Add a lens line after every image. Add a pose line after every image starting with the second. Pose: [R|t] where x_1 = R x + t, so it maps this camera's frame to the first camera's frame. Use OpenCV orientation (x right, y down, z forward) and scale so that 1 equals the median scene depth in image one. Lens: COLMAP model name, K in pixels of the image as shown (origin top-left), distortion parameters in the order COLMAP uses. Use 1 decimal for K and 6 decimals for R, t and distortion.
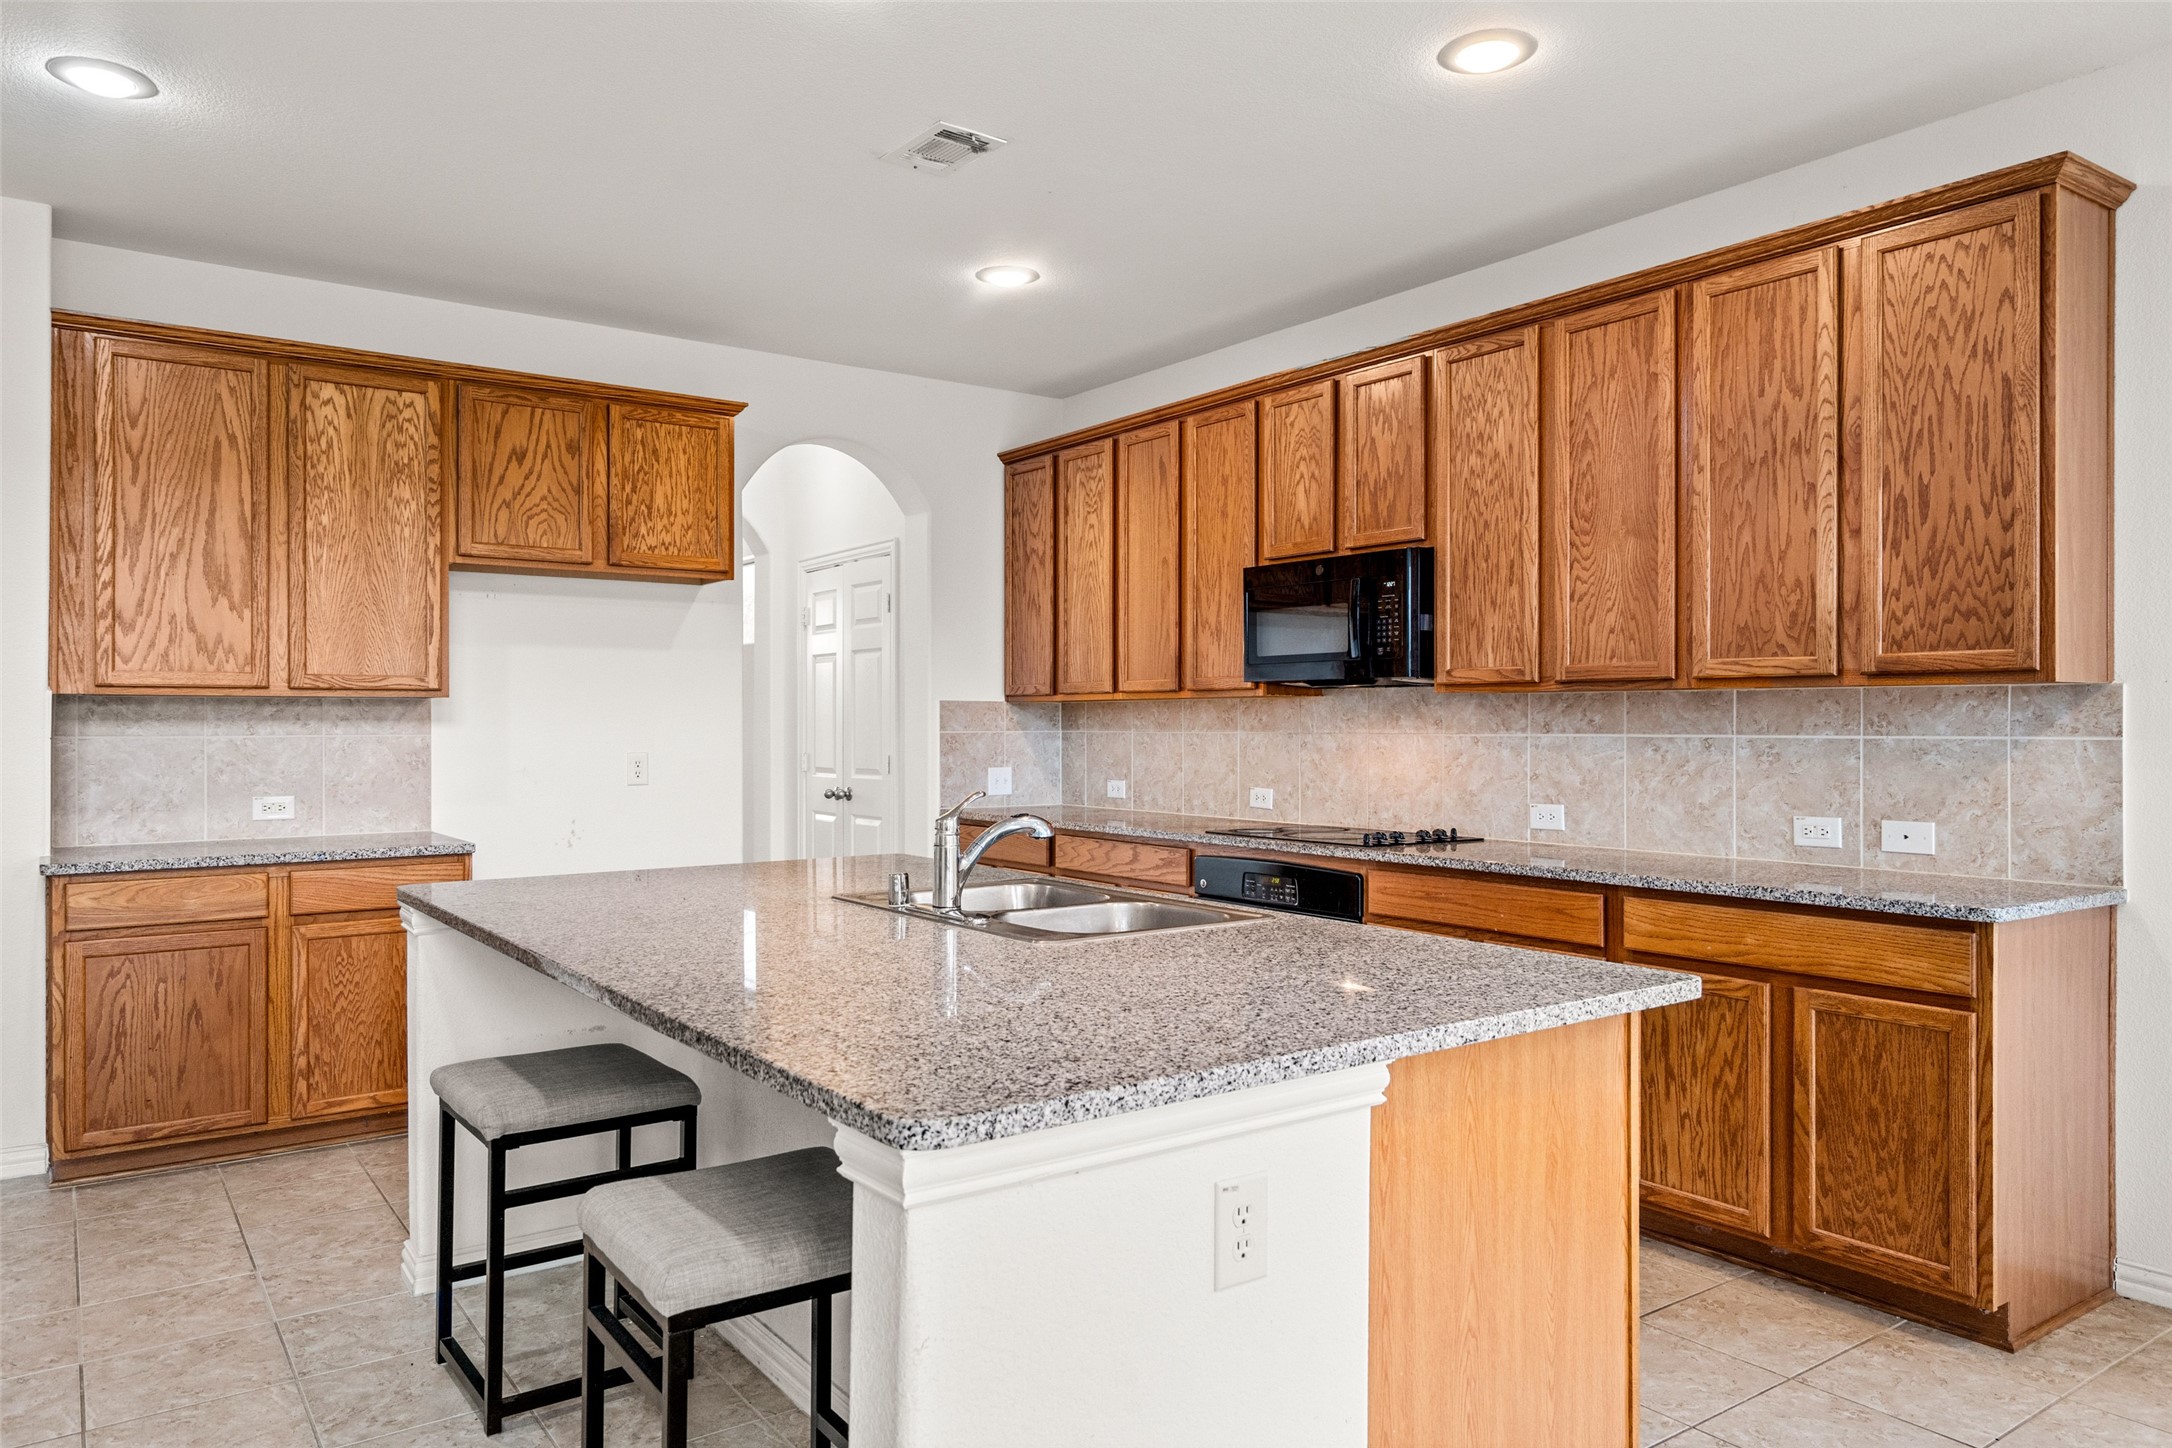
lens RADIAL K [[1440.8, 0, 1079.4], [0, 1440.8, 712.9], [0, 0, 1]] dist [0.010459, 0.002987]
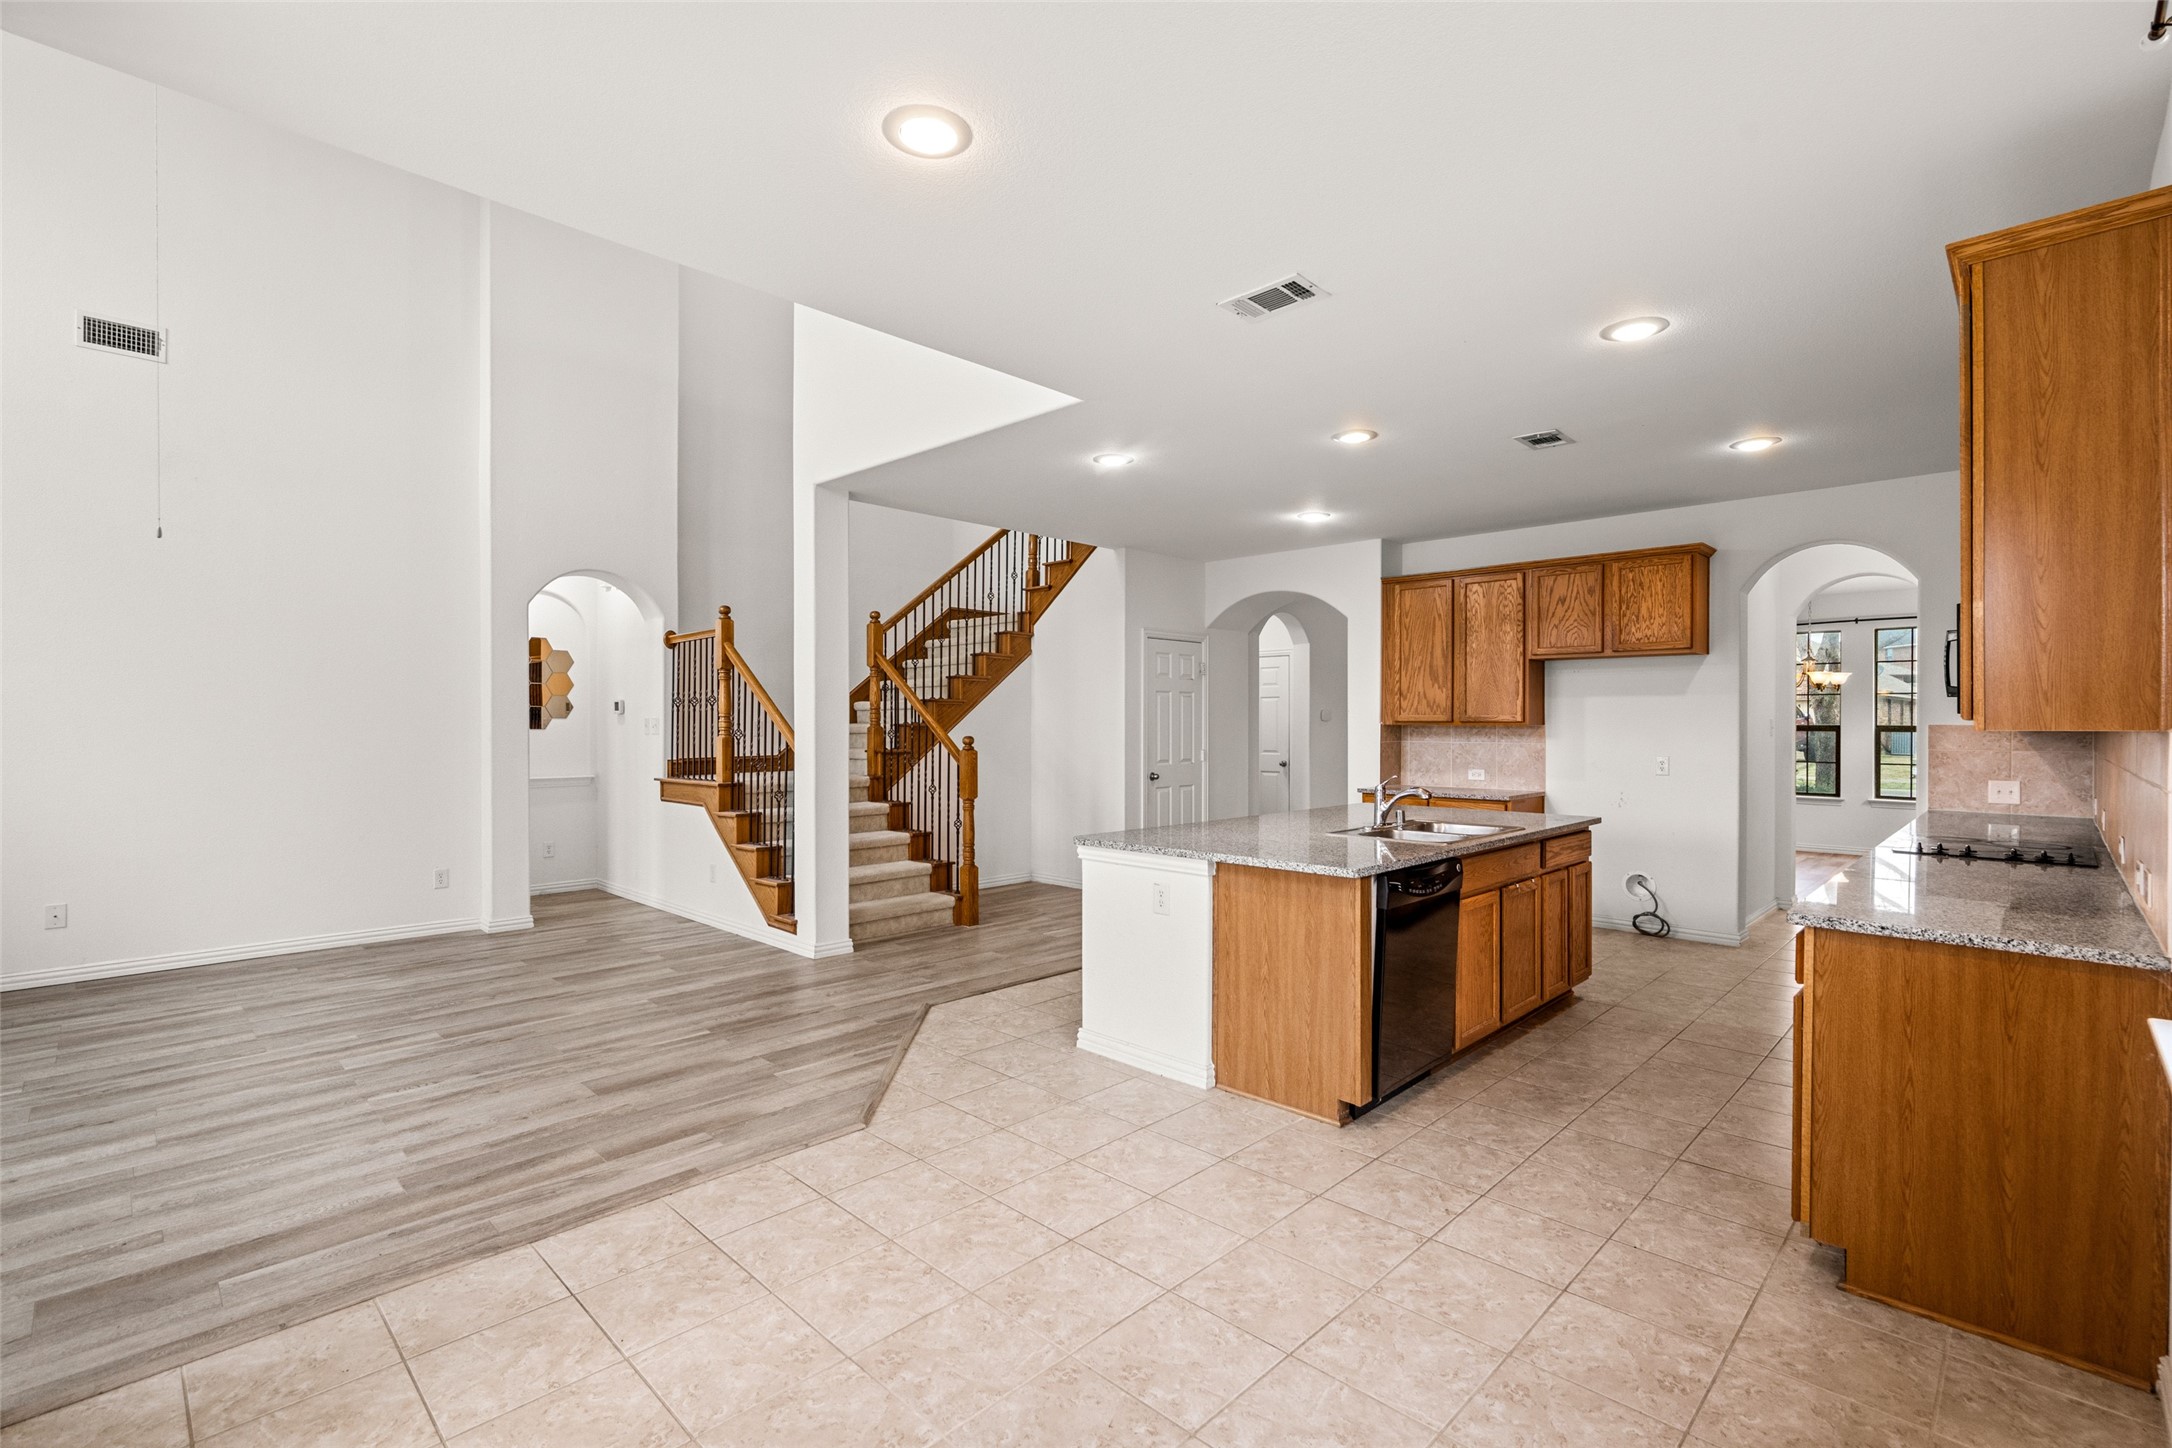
lens RADIAL K [[978.0, 0, 1088.4], [0, 978.0, 722.3], [0, 0, 1]] dist [-0.001176, 0.000447]
pose [[0.173163, 0.002486, -0.984890, 0.920177], [0.004135, 0.999986, 0.003251, -0.024849], [0.984884, -0.004635, 0.173151, 0.169488]]
